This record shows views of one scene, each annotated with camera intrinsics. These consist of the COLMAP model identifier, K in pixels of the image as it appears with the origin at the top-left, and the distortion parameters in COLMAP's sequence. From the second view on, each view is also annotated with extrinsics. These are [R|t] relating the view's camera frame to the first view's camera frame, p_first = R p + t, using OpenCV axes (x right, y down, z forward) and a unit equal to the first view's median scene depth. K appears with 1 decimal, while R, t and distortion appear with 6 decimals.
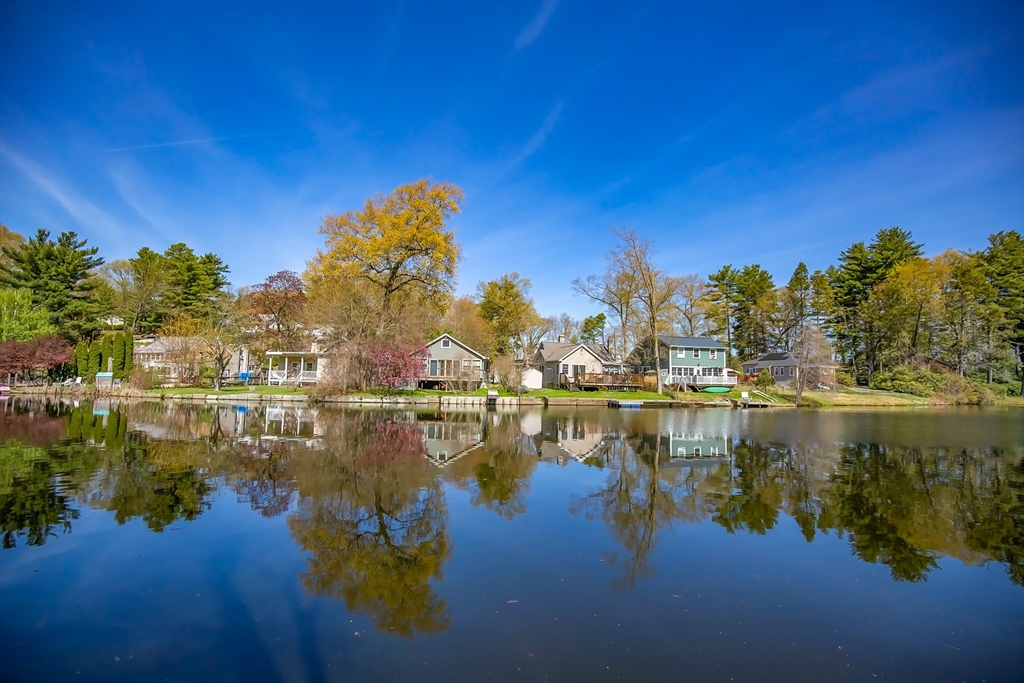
lens RADIAL K [[477.1, 0, 519.2], [0, 477.1, 342.2], [0, 0, 1]] dist [-0.029551, 0.000357]
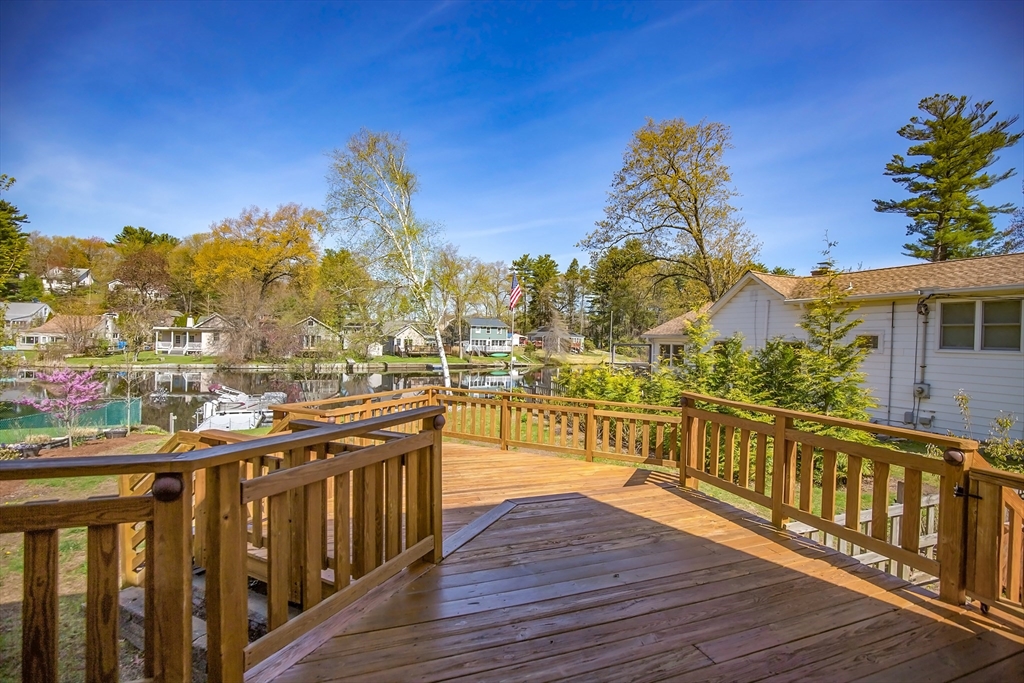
lens RADIAL K [[477.1, 0, 519.2], [0, 477.1, 342.2], [0, 0, 1]] dist [-0.029551, 0.000357]
pose [[0.938254, 0.003764, 0.345927, -0.061160], [-0.038868, 0.994757, 0.094598, -0.095056], [-0.343757, -0.102202, 0.933480, -0.487306]]
